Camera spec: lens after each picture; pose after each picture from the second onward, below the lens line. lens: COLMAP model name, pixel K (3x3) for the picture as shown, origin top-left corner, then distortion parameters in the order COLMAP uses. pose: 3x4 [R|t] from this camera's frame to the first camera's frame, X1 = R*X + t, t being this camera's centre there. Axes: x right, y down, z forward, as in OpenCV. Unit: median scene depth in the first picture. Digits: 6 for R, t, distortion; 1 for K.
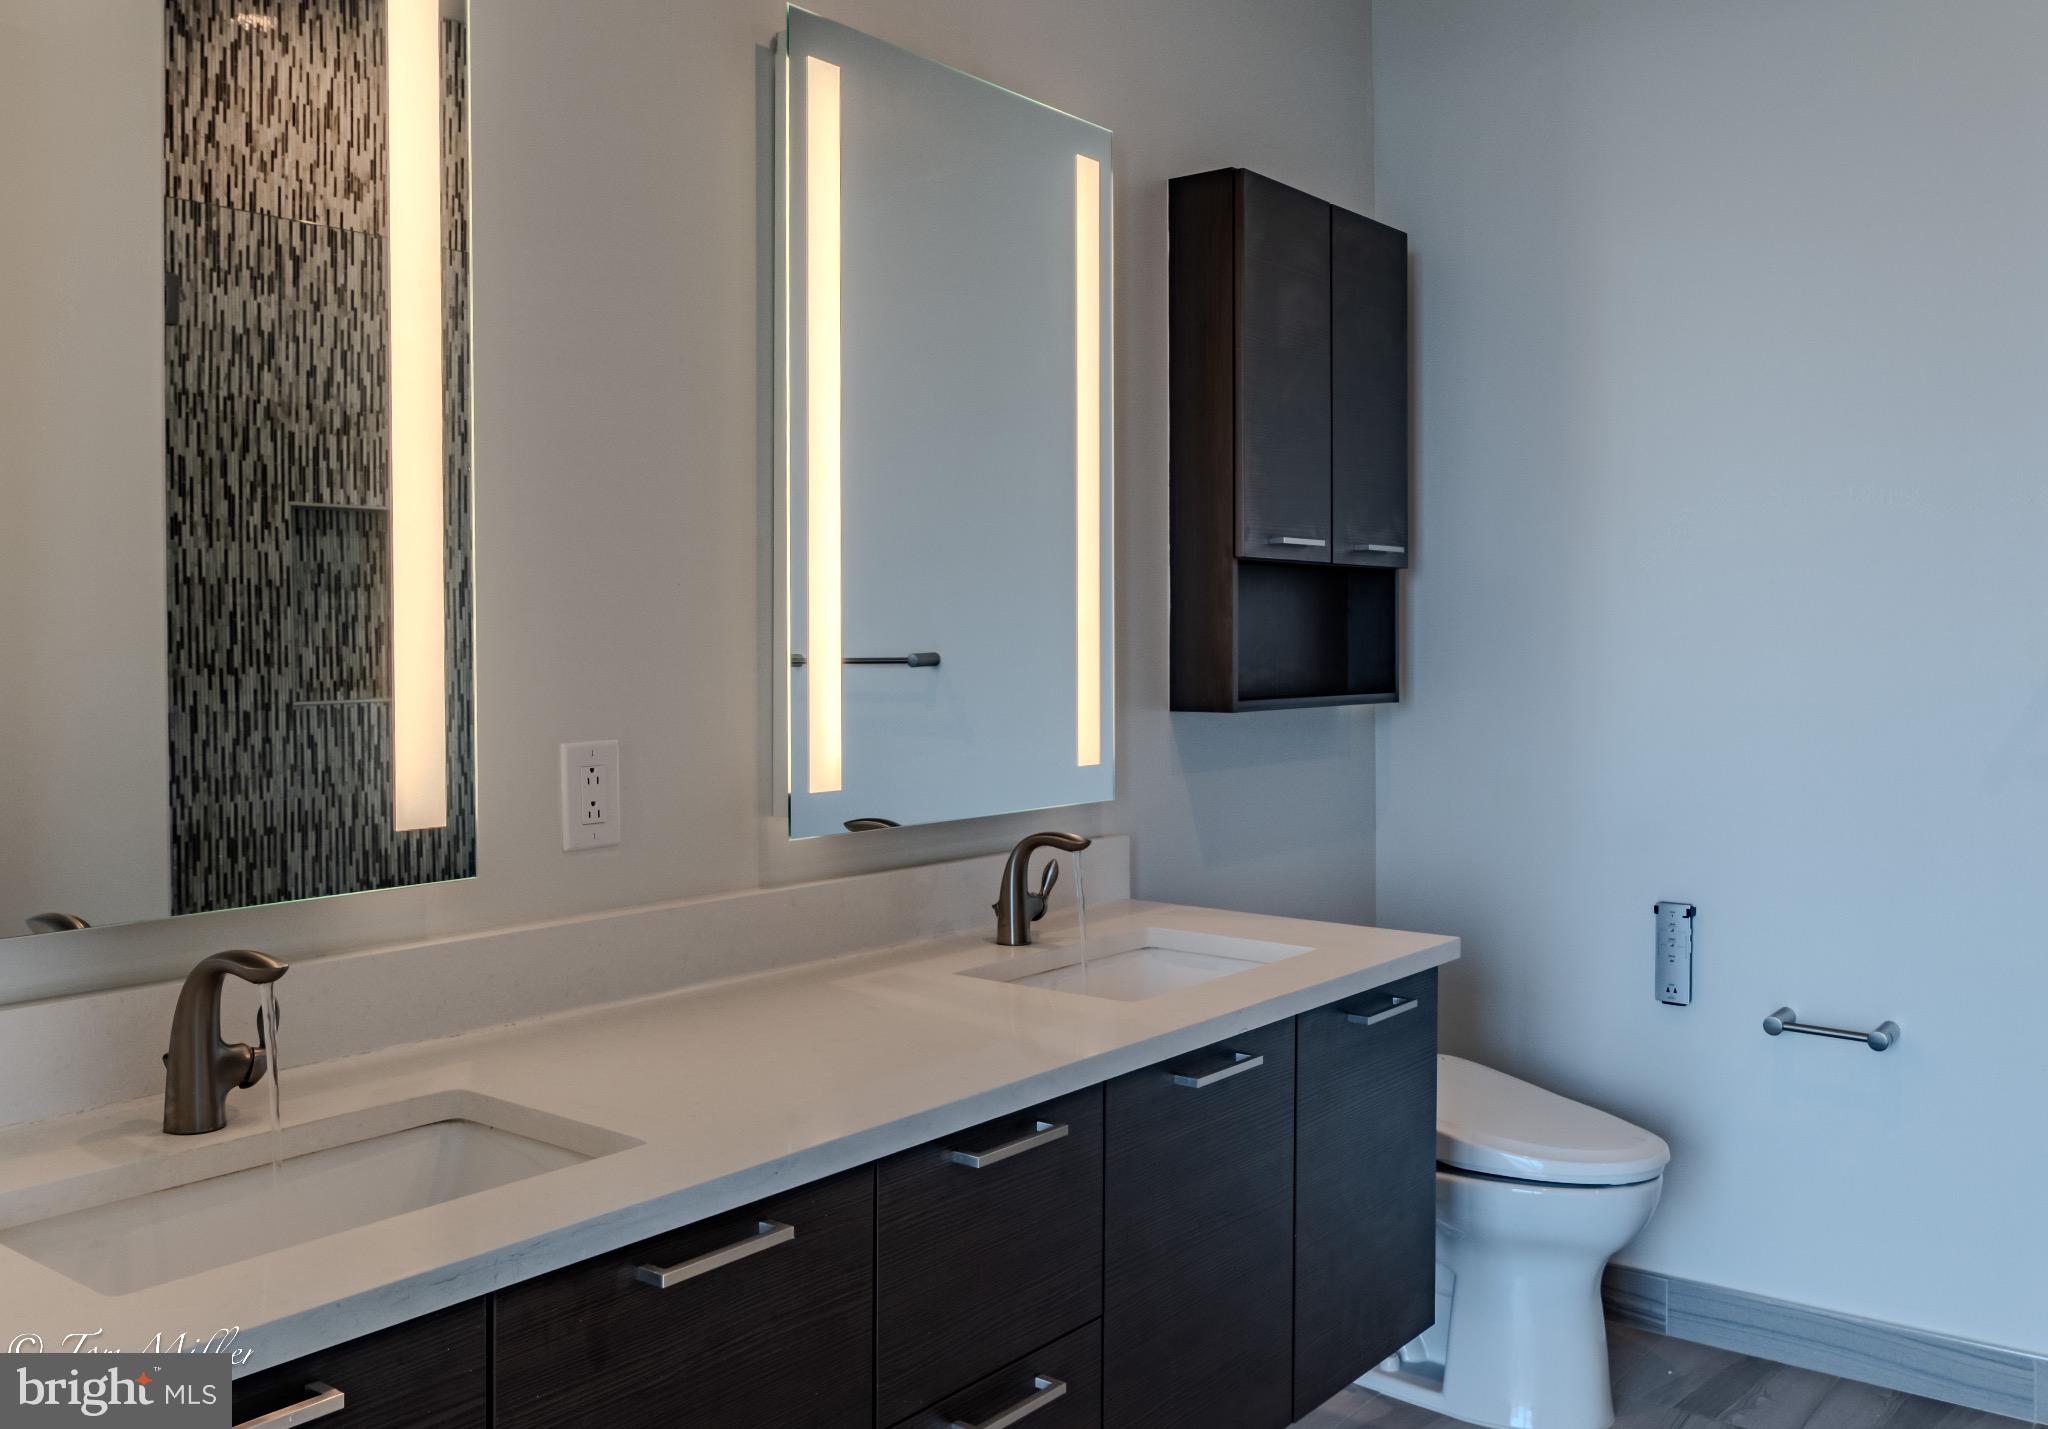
lens RADIAL K [[1709.5, 0, 1033.0], [0, 1709.5, 653.0], [0, 0, 1]] dist [-0.009113, 0.005337]
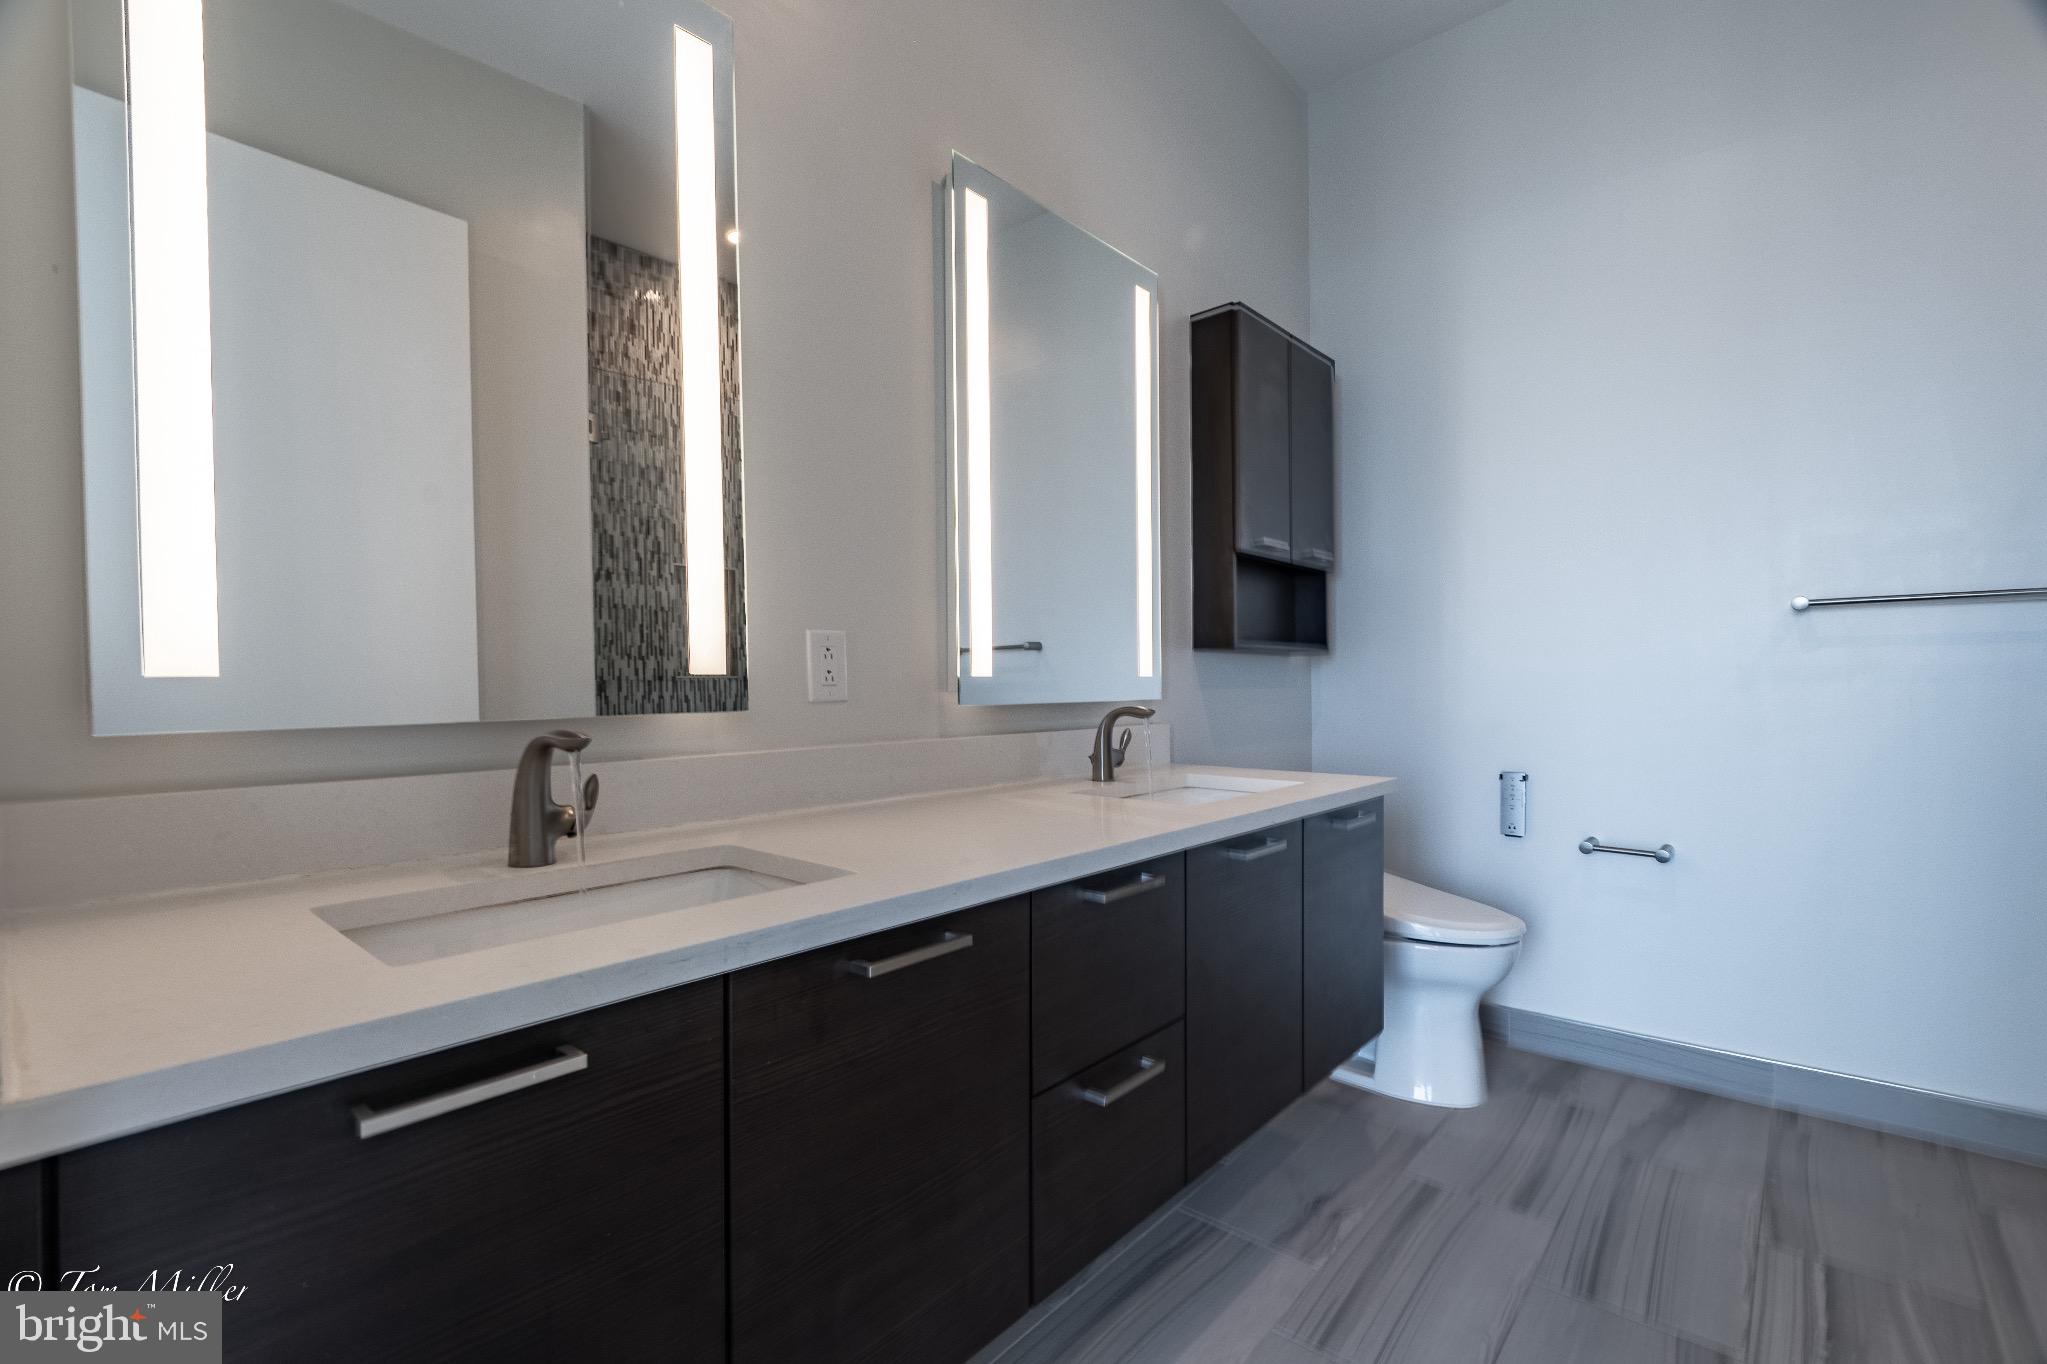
lens RADIAL K [[928.3, 0, 1023.5], [0, 928.3, 682.0], [0, 0, 1]] dist [0.001091, -0.000063]
pose [[0.997780, -0.007787, -0.066144, -0.020668], [0.008390, 0.999926, 0.008845, 0.055352], [0.066070, -0.009380, 0.997771, 0.122147]]
